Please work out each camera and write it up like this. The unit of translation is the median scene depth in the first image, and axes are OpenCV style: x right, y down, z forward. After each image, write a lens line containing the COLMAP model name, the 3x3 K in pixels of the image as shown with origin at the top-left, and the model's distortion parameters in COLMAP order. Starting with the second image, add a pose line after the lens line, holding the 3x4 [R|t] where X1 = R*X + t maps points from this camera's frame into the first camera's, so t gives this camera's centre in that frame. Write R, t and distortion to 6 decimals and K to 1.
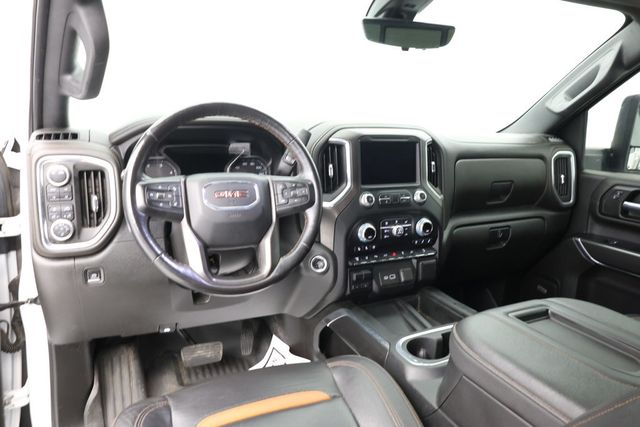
lens RADIAL K [[444.1, 0, 321.8], [0, 444.1, 188.0], [0, 0, 1]] dist [-0.004590, -0.000821]
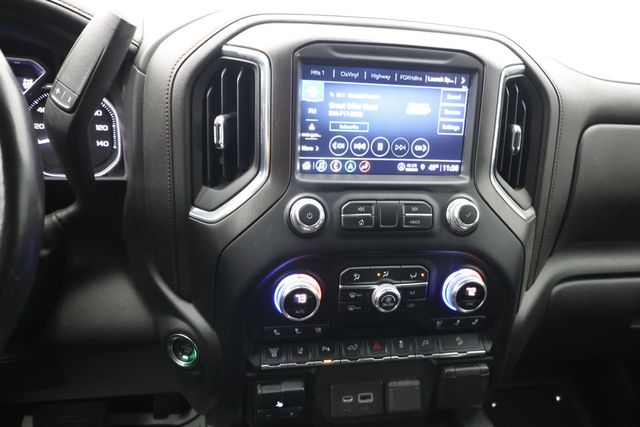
lens RADIAL K [[431.1, 0, 316.9], [0, 431.1, 195.8], [0, 0, 1]] dist [-0.001928, -0.000940]
pose [[0.961509, 0.105029, -0.253907, 0.205679], [-0.072424, 0.988259, 0.134534, -0.040006], [0.265055, -0.110967, 0.957827, 0.649393]]
